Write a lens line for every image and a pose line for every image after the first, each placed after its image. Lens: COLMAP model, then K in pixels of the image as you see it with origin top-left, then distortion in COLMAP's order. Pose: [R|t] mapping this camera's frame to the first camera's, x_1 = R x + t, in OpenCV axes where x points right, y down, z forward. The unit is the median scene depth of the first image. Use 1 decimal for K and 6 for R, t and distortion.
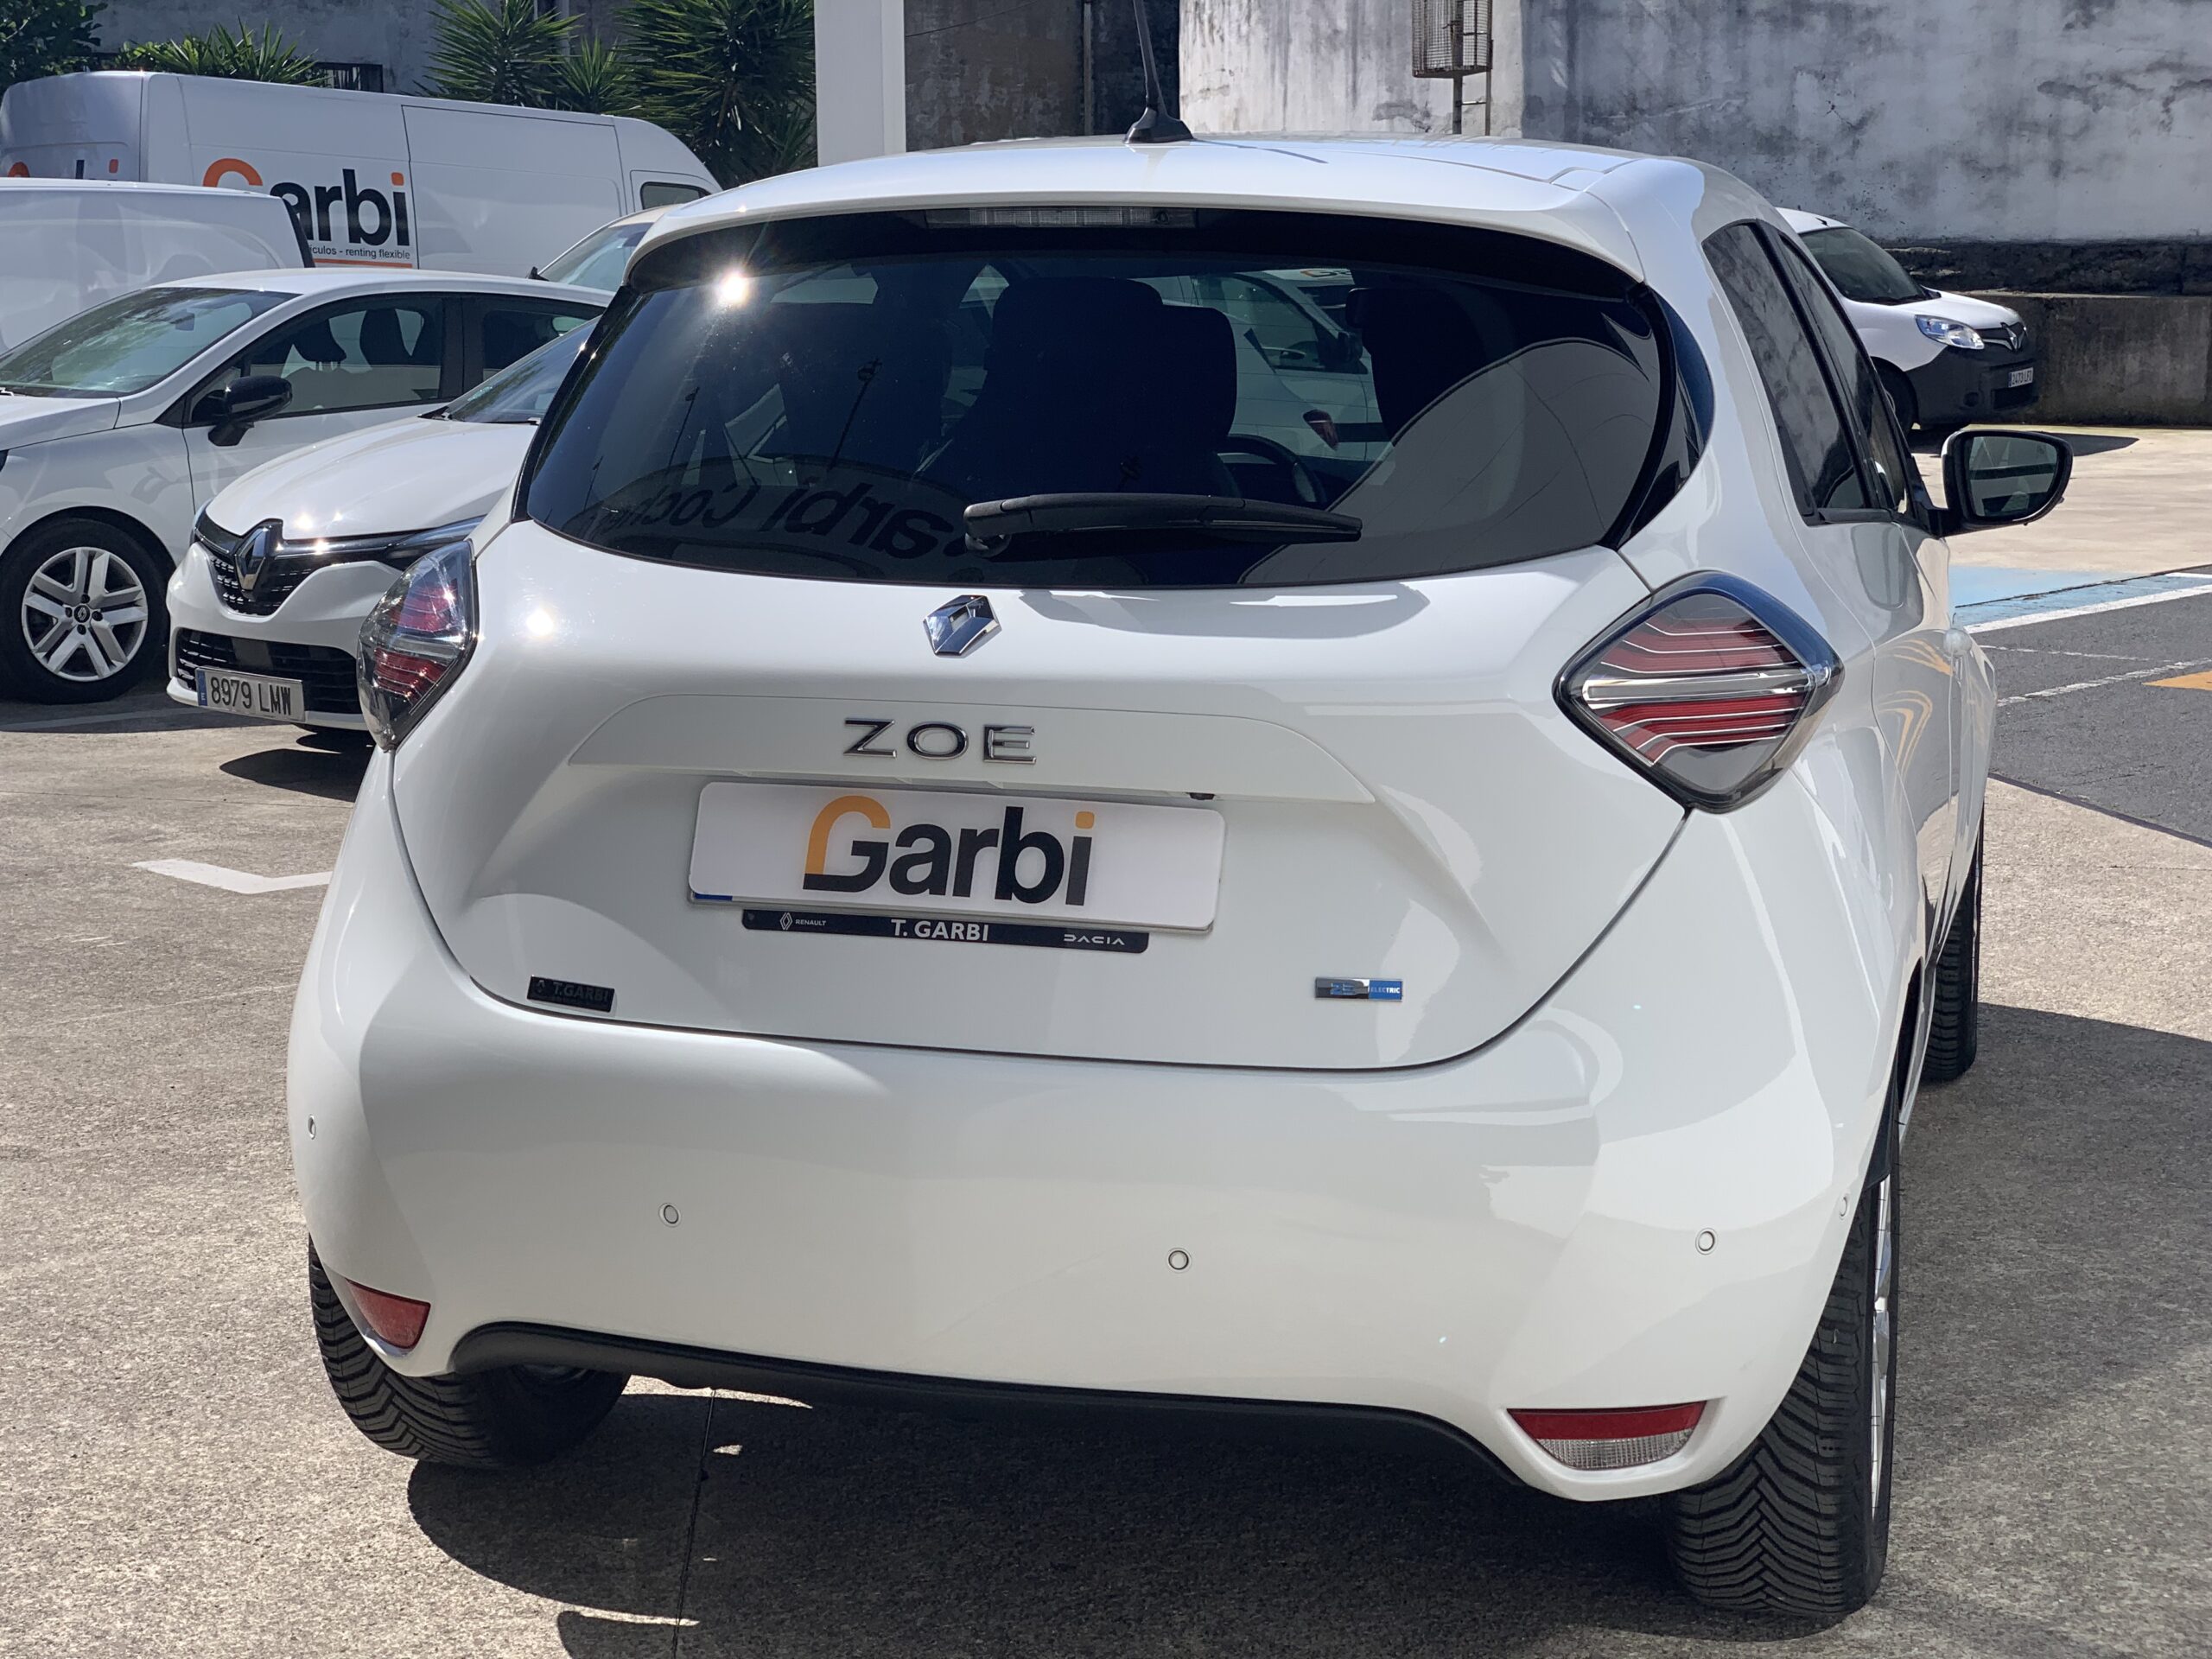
lens RADIAL K [[3361.8, 0, 1085.5], [0, 3361.8, 732.5], [0, 0, 1]] dist [0.044201, 0.000000]
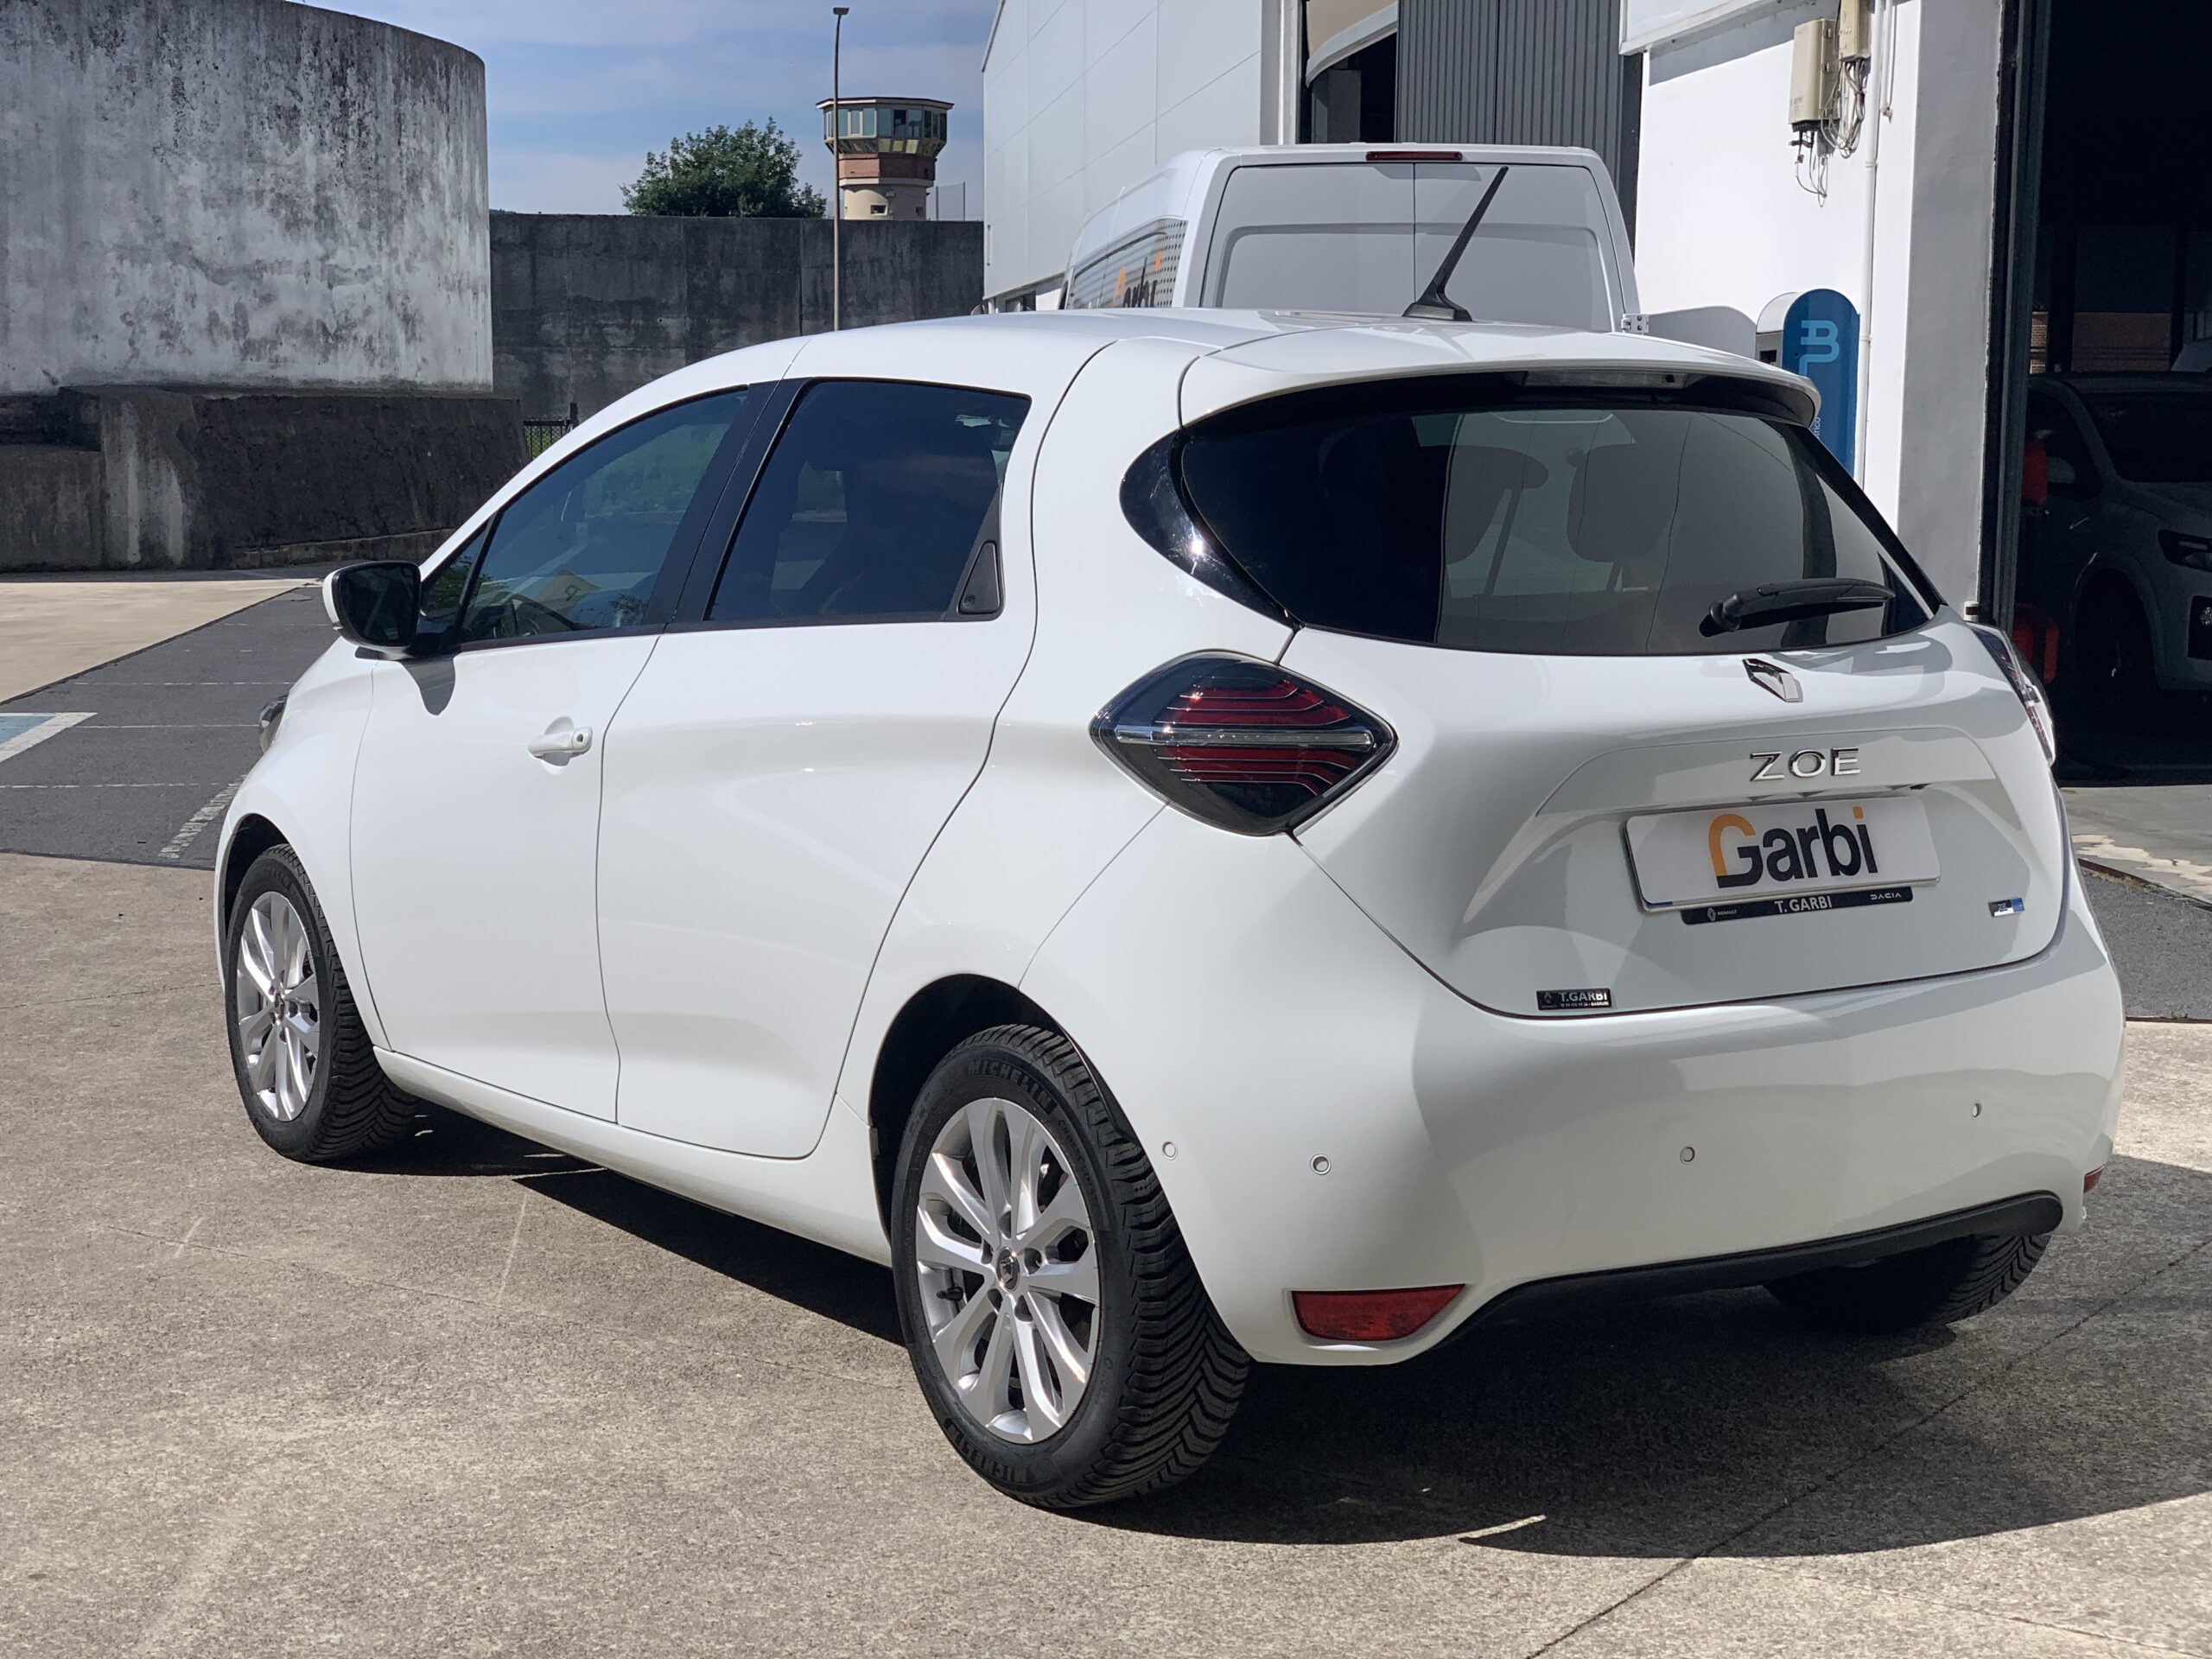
lens RADIAL K [[3361.8, 0, 1126.2], [0, 3361.8, 709.9], [0, 0, 1]] dist [0.044201, 0.000000]
pose [[0.622767, -0.061372, 0.779997, -1.217683], [0.102299, 0.994748, -0.003409, -0.040553], [-0.775691, 0.081916, 0.625774, 0.349223]]
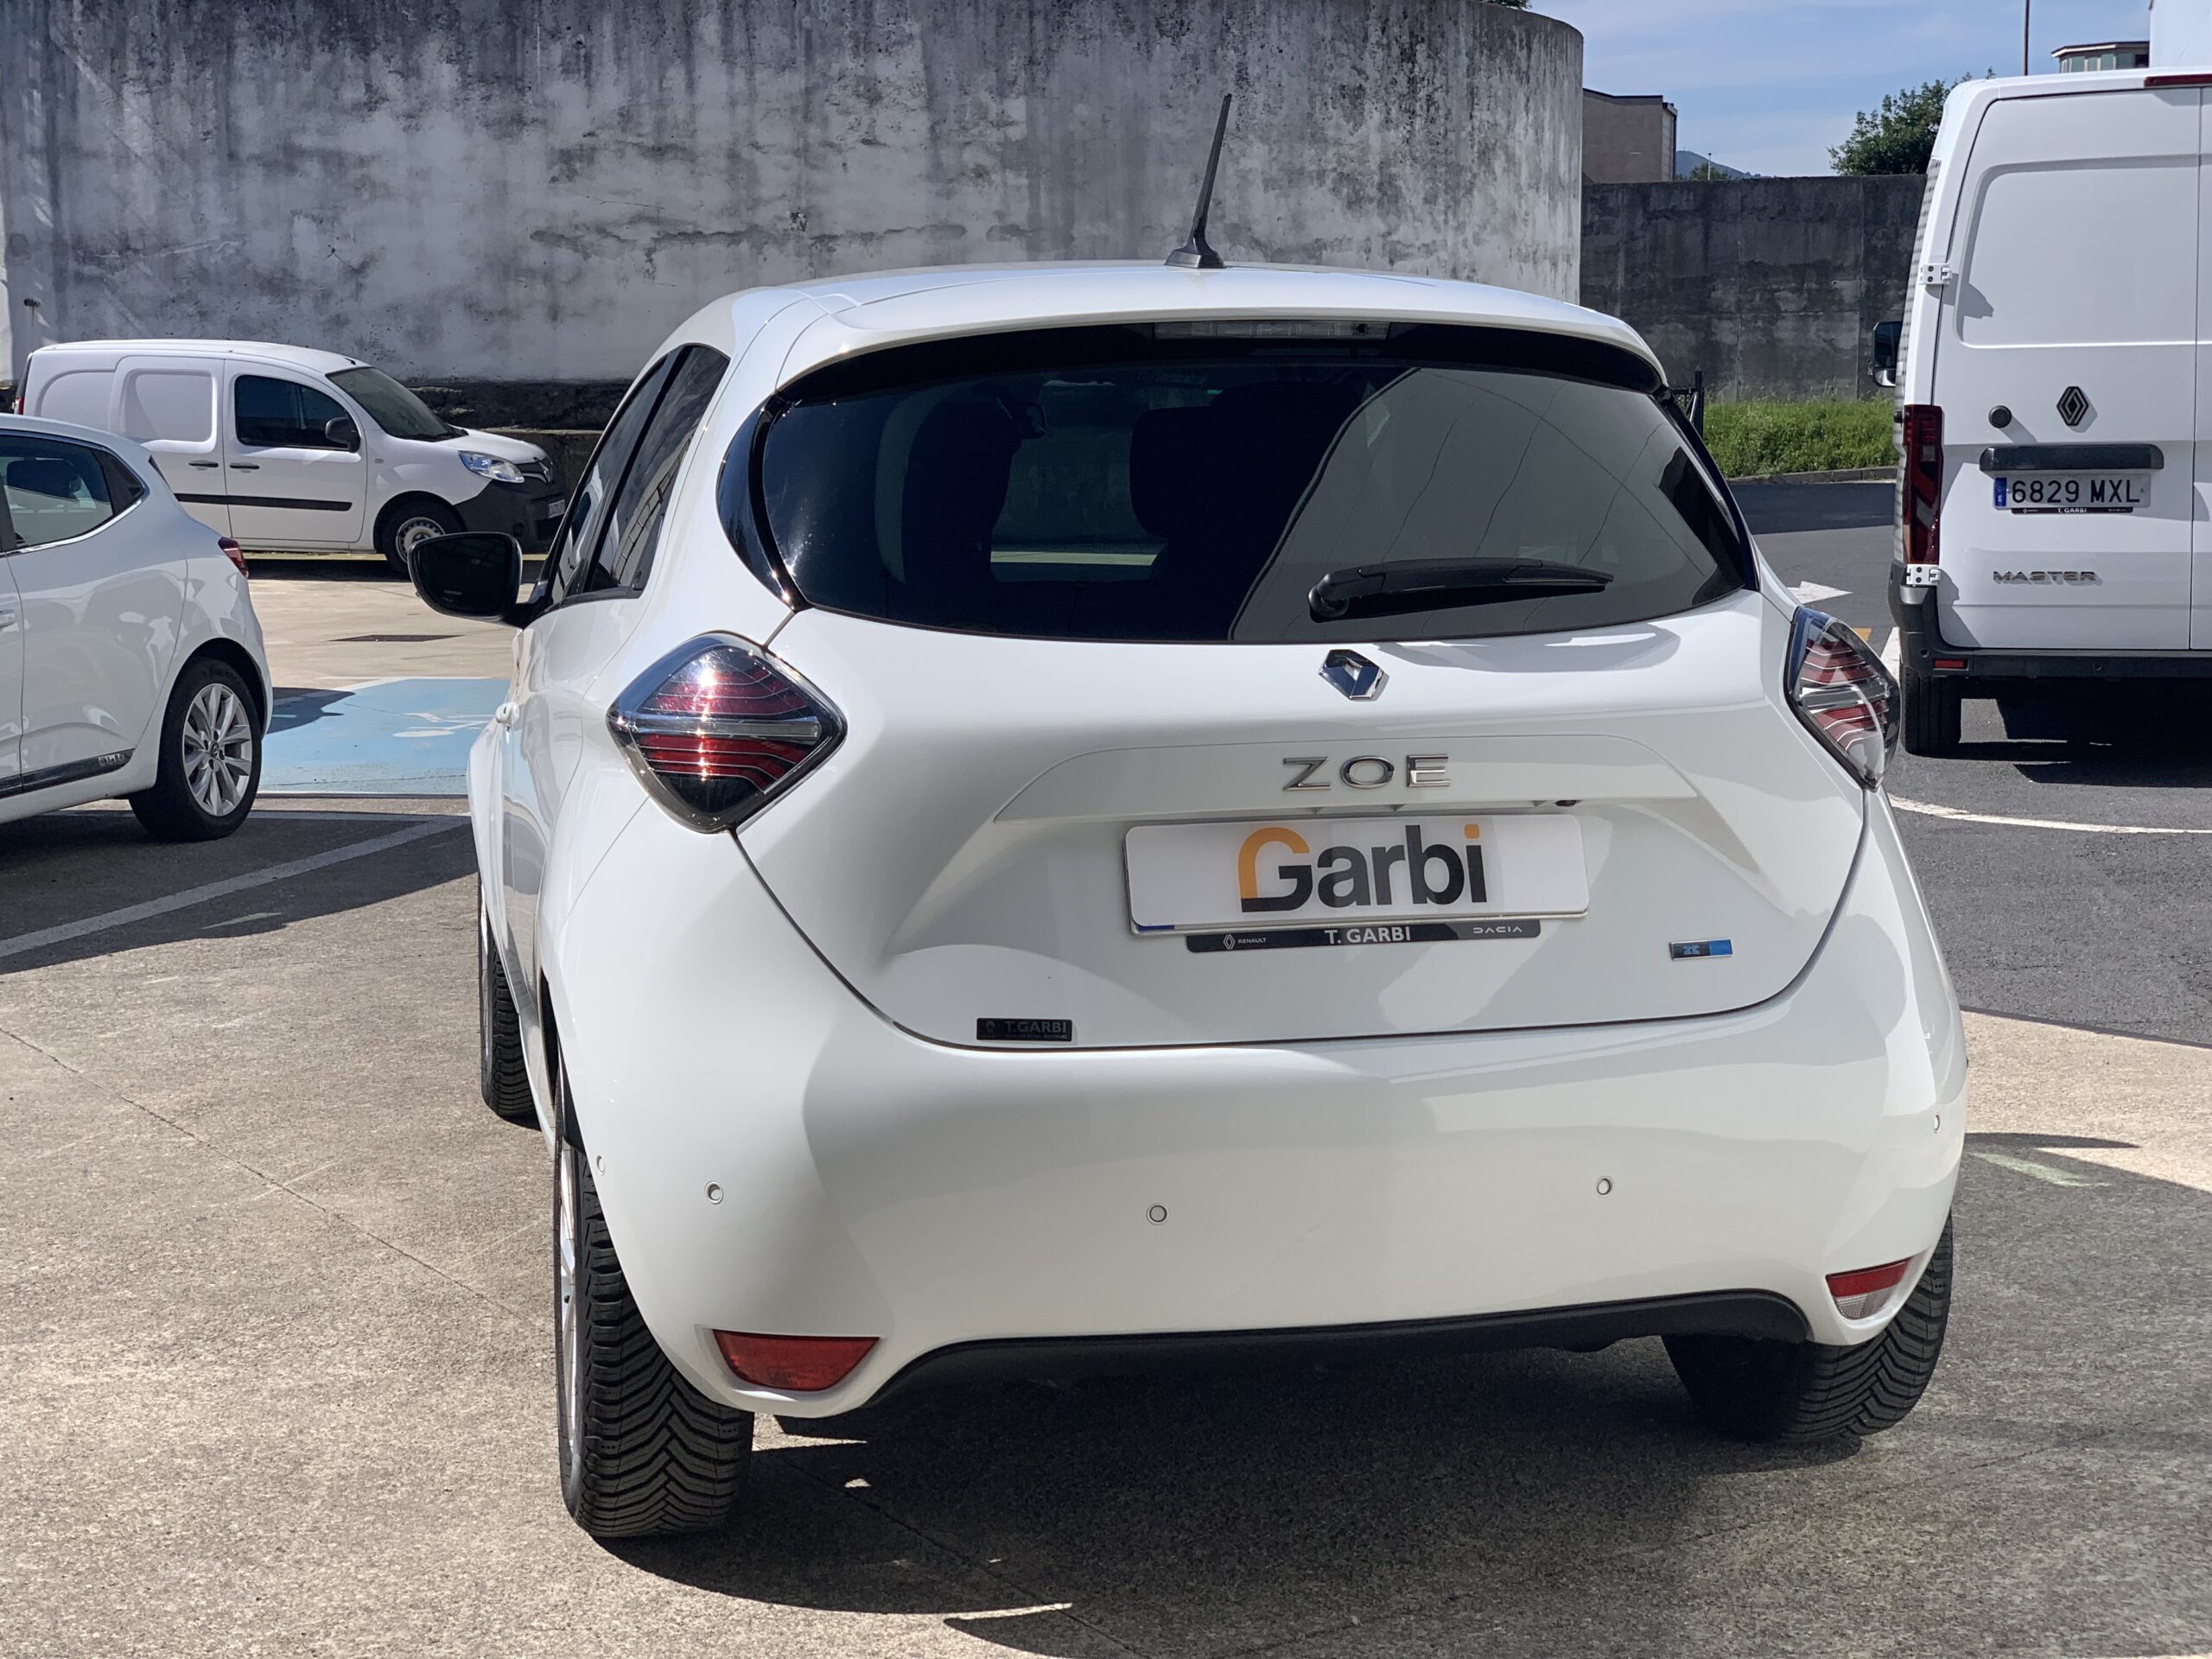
lens RADIAL K [[3361.8, 0, 1092.5], [0, 3361.8, 714.3], [0, 0, 1]] dist [0.044201, 0.000000]
pose [[0.872661, -0.052412, 0.485506, -0.665010], [0.075441, 0.996757, -0.027995, 0.007659], [-0.482464, 0.061057, 0.873785, 0.024549]]
